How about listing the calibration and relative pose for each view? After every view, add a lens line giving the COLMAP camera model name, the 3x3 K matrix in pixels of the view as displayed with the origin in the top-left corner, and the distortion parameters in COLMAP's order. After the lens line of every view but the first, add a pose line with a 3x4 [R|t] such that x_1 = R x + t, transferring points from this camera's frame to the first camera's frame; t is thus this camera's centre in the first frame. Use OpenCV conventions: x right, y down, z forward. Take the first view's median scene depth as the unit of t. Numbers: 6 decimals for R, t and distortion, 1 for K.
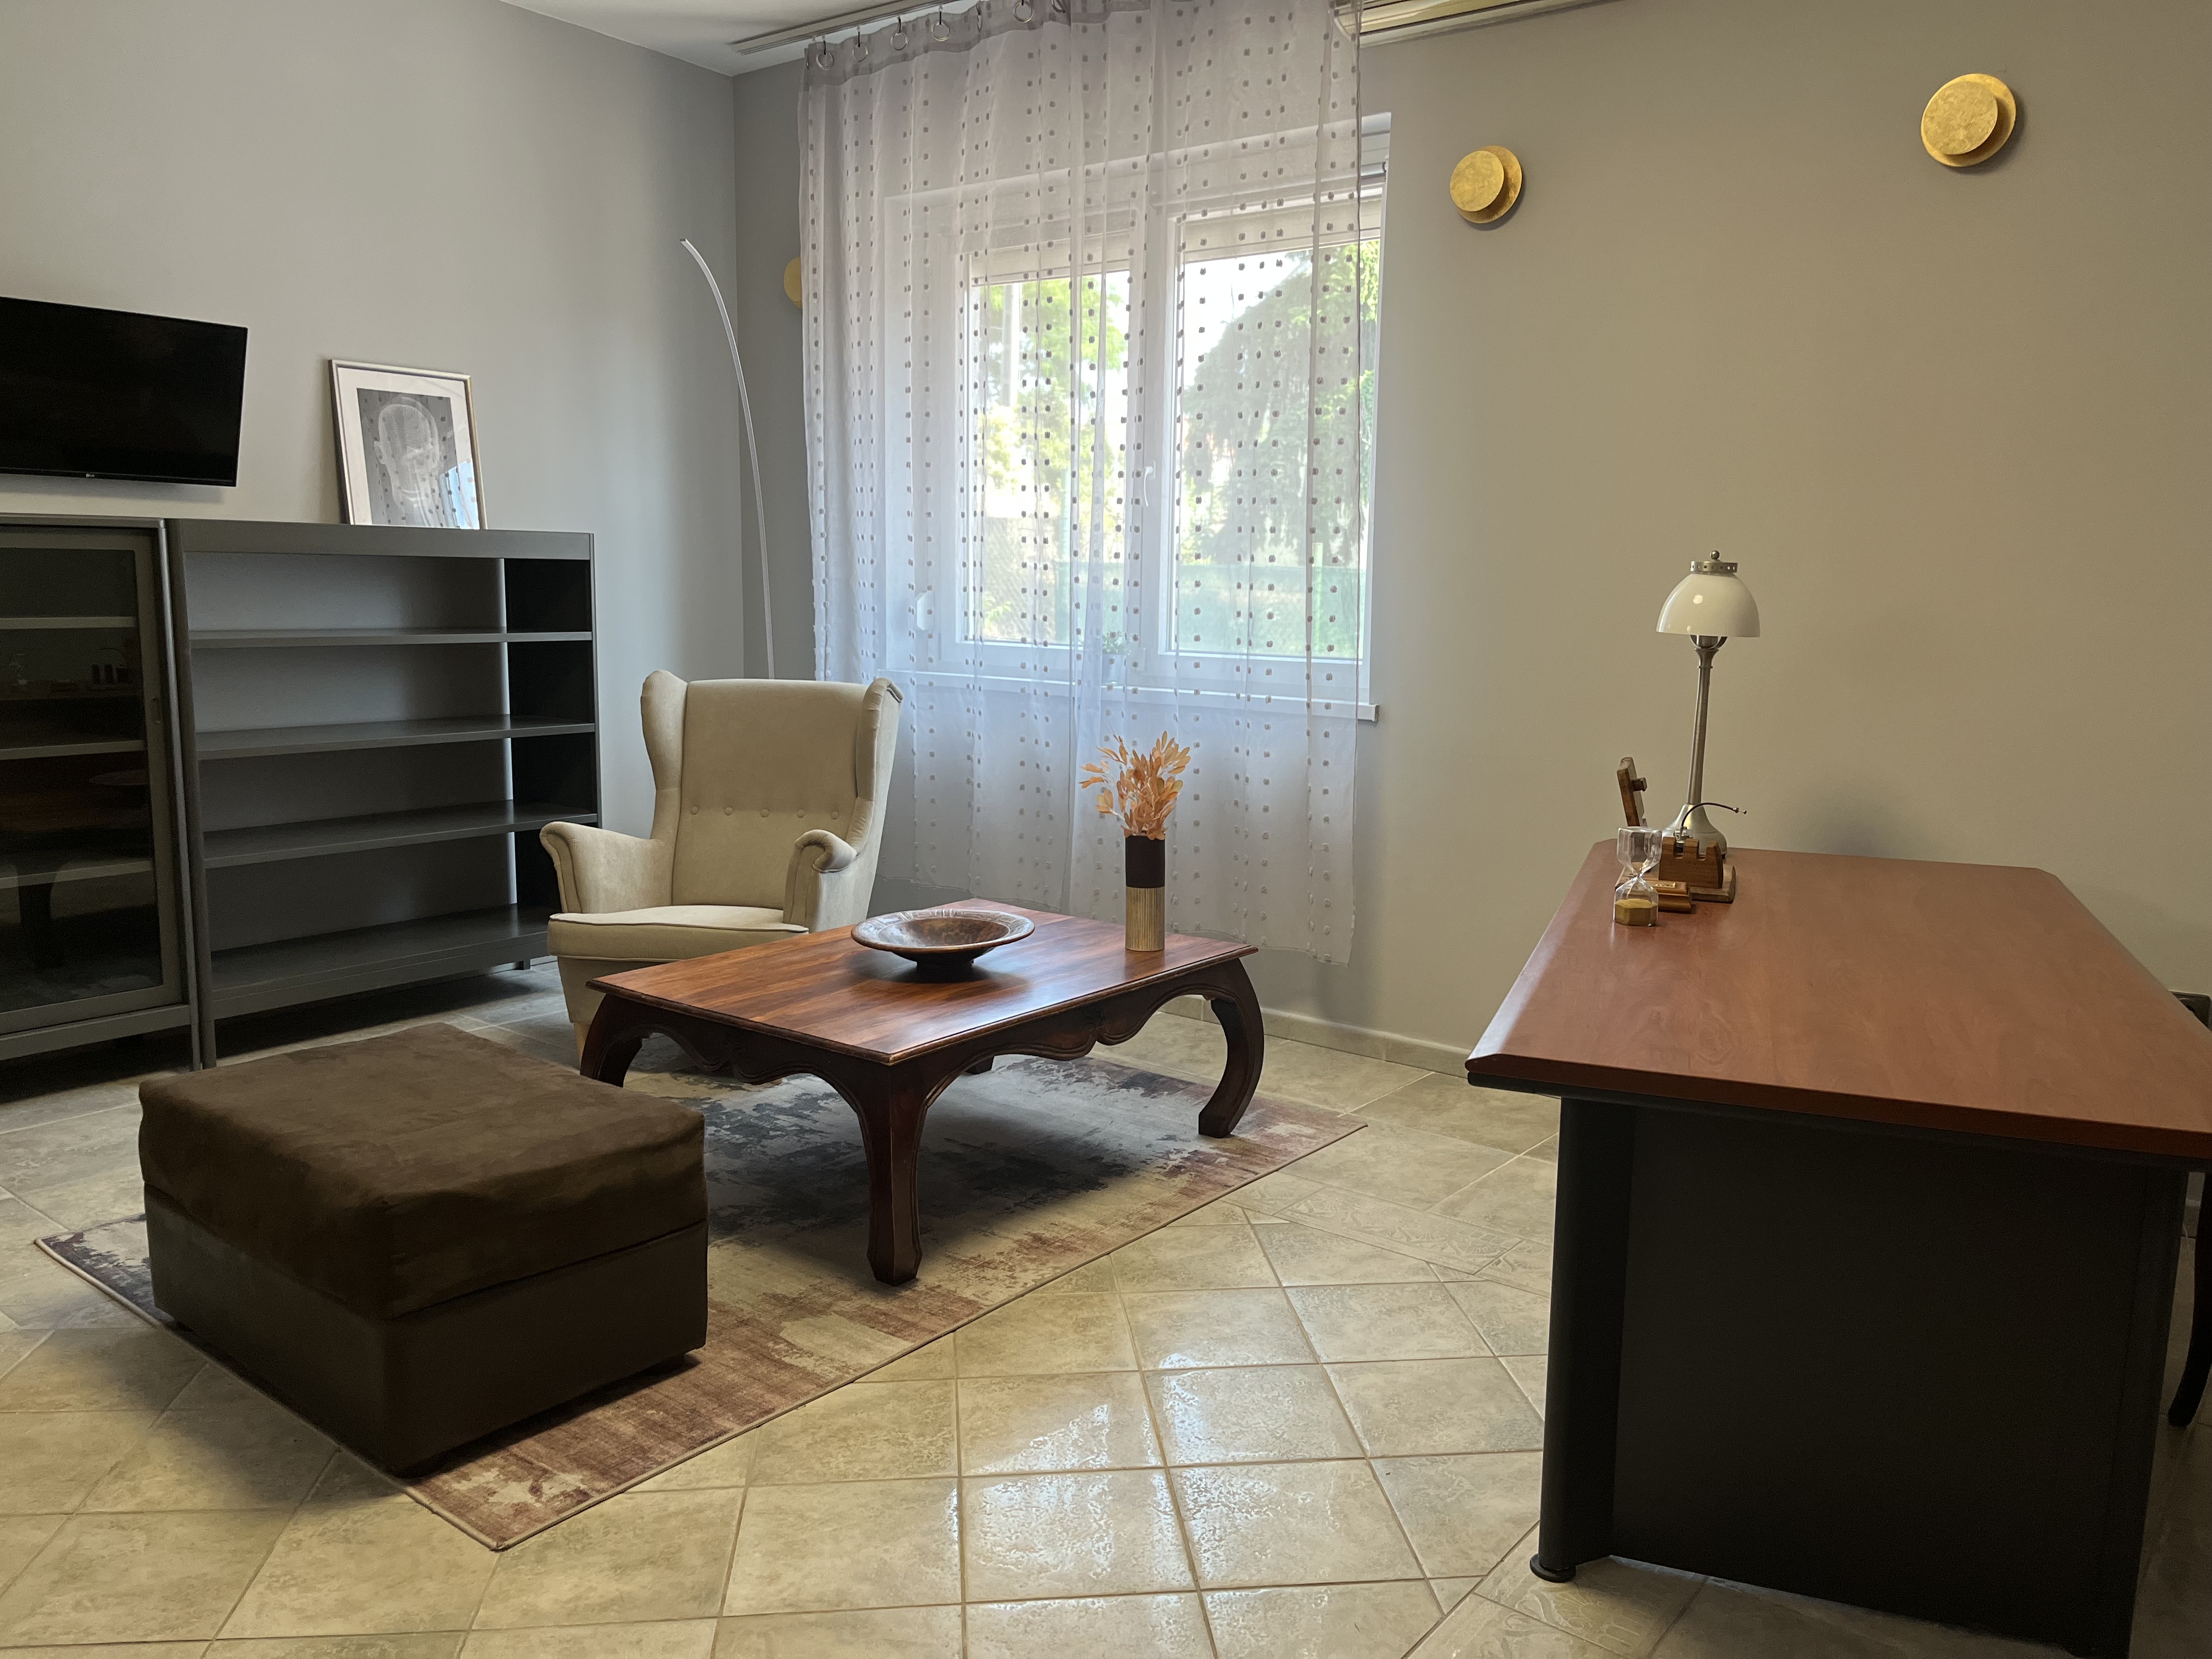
lens RADIAL K [[1675.0, 0, 1105.3], [0, 1675.0, 830.6], [0, 0, 1]] dist [0.061213, -0.087219]
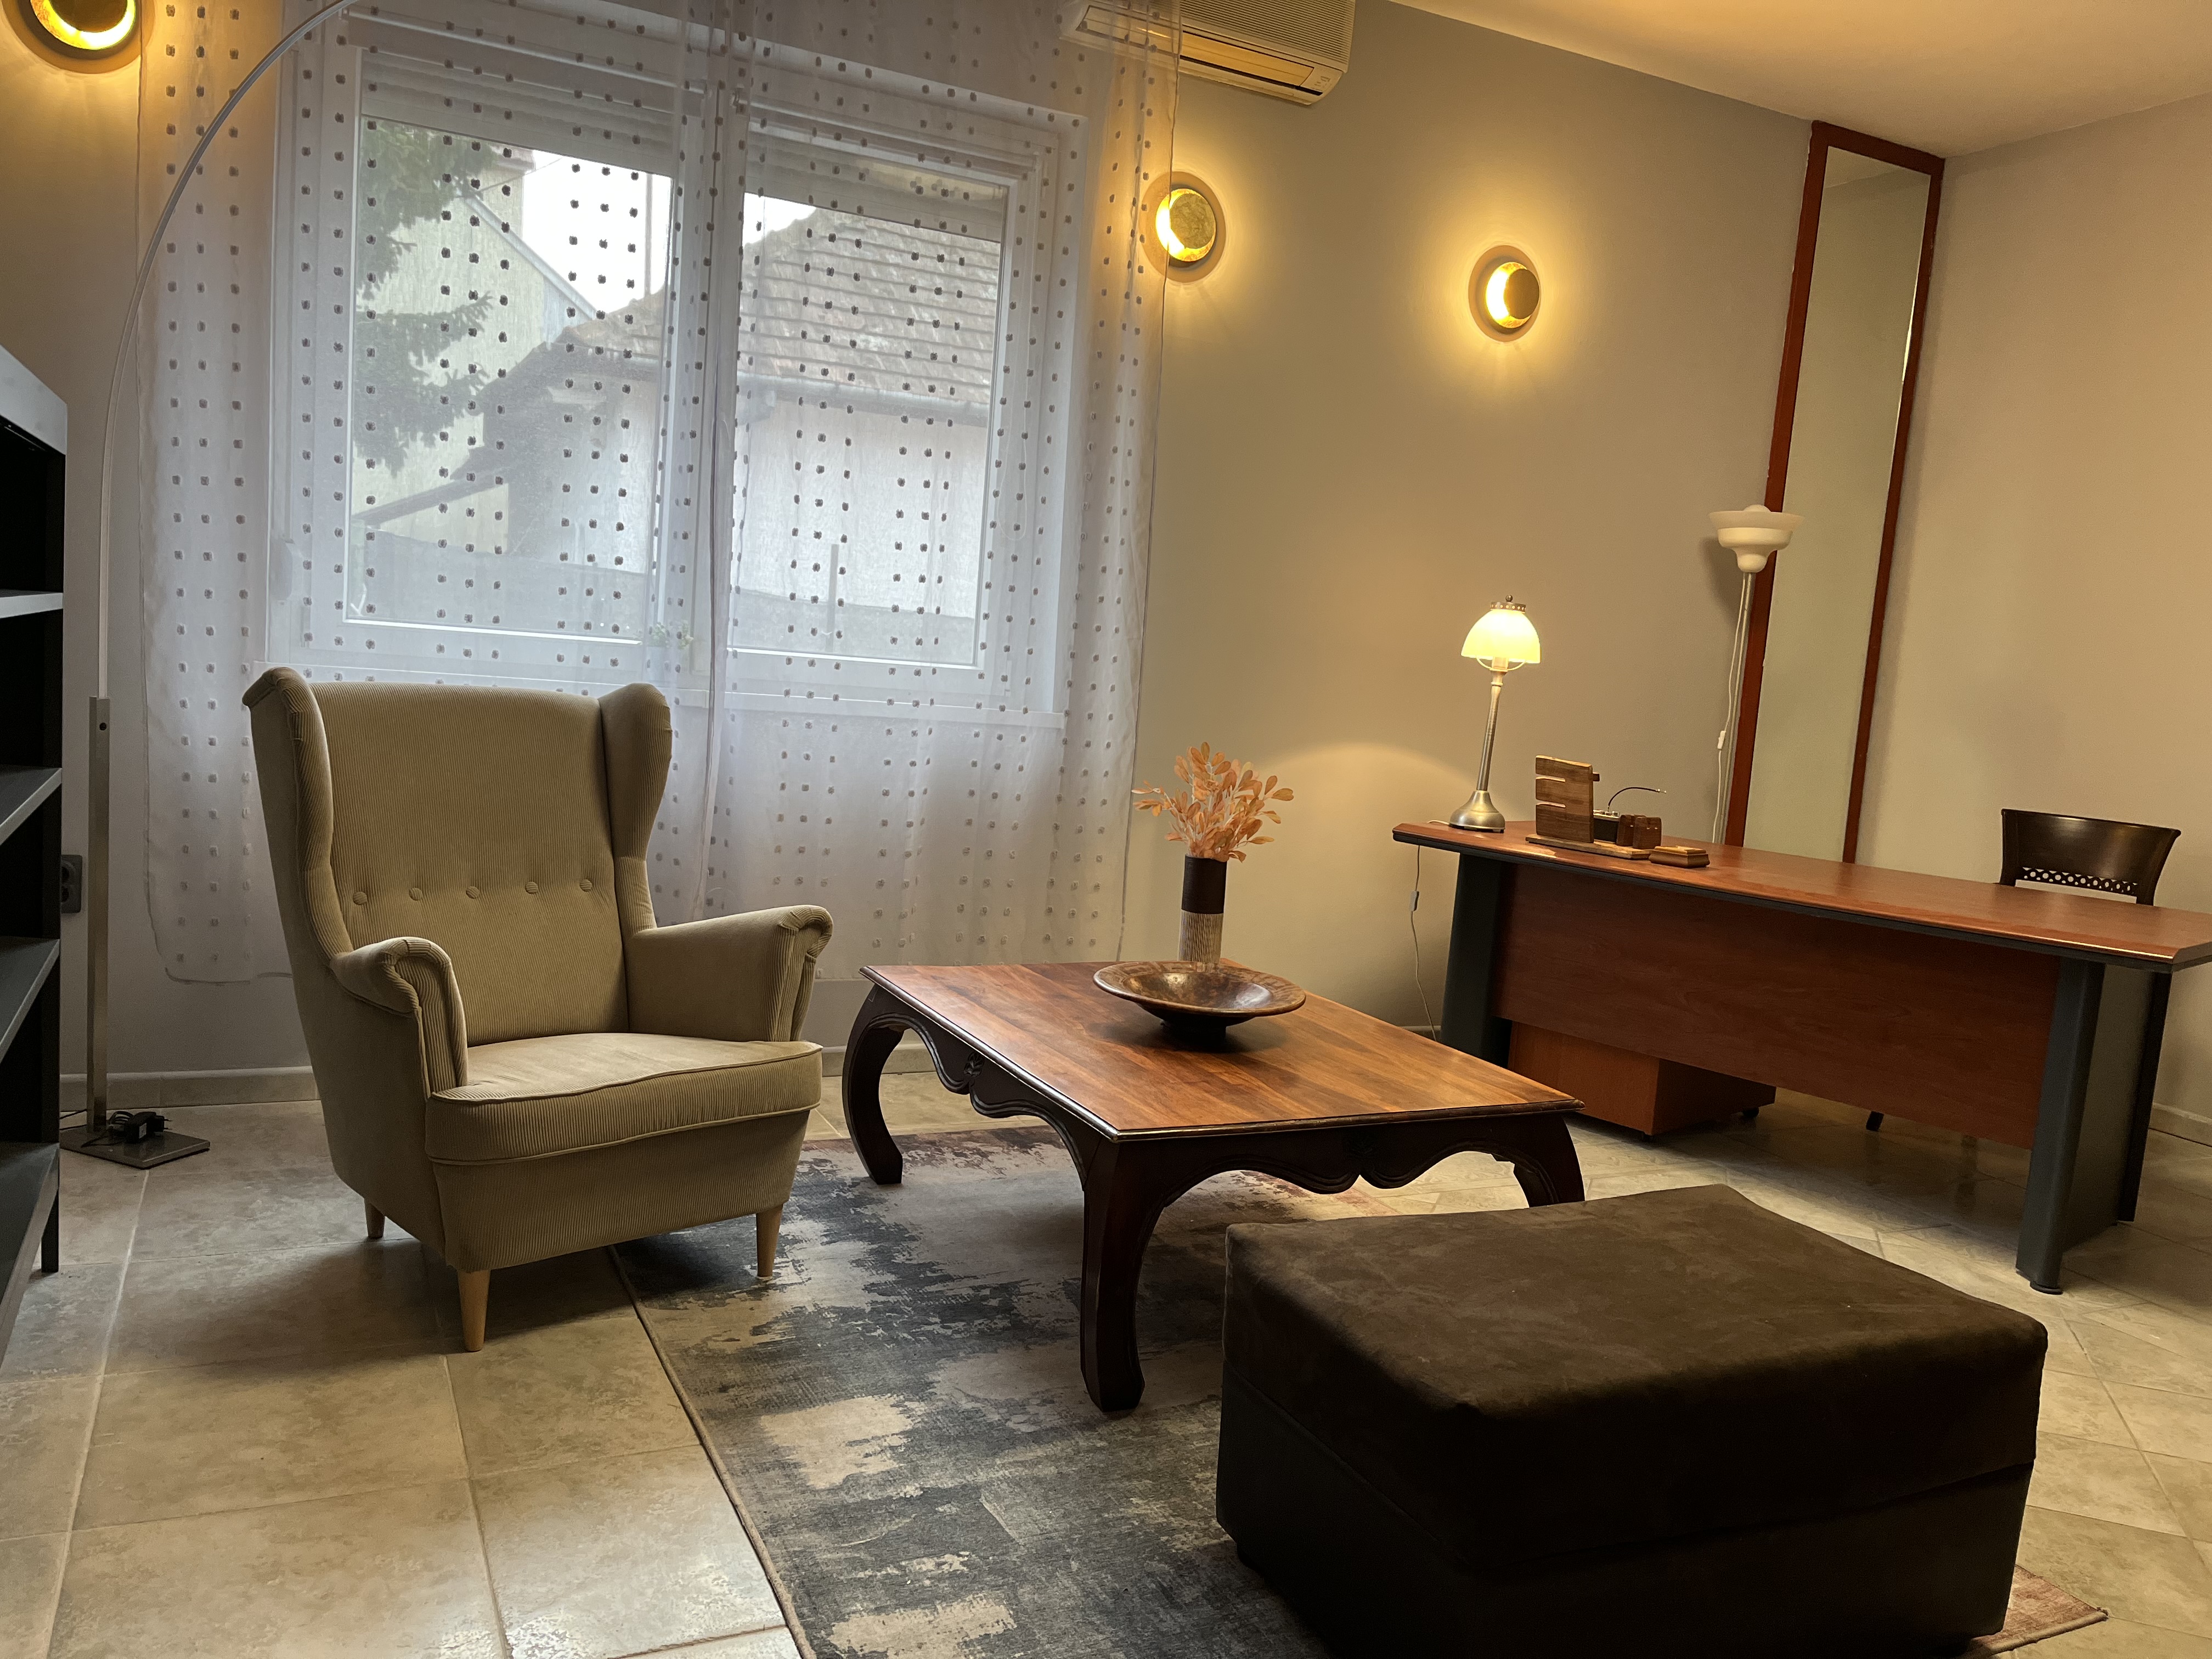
lens RADIAL K [[1675.0, 0, 1103.4], [0, 1675.0, 828.4], [0, 0, 1]] dist [0.061213, -0.087219]
pose [[0.434168, -0.078635, 0.897393, -0.801882], [0.066289, 0.996271, 0.055228, -0.066592], [-0.898389, 0.035509, 0.437762, 0.596798]]
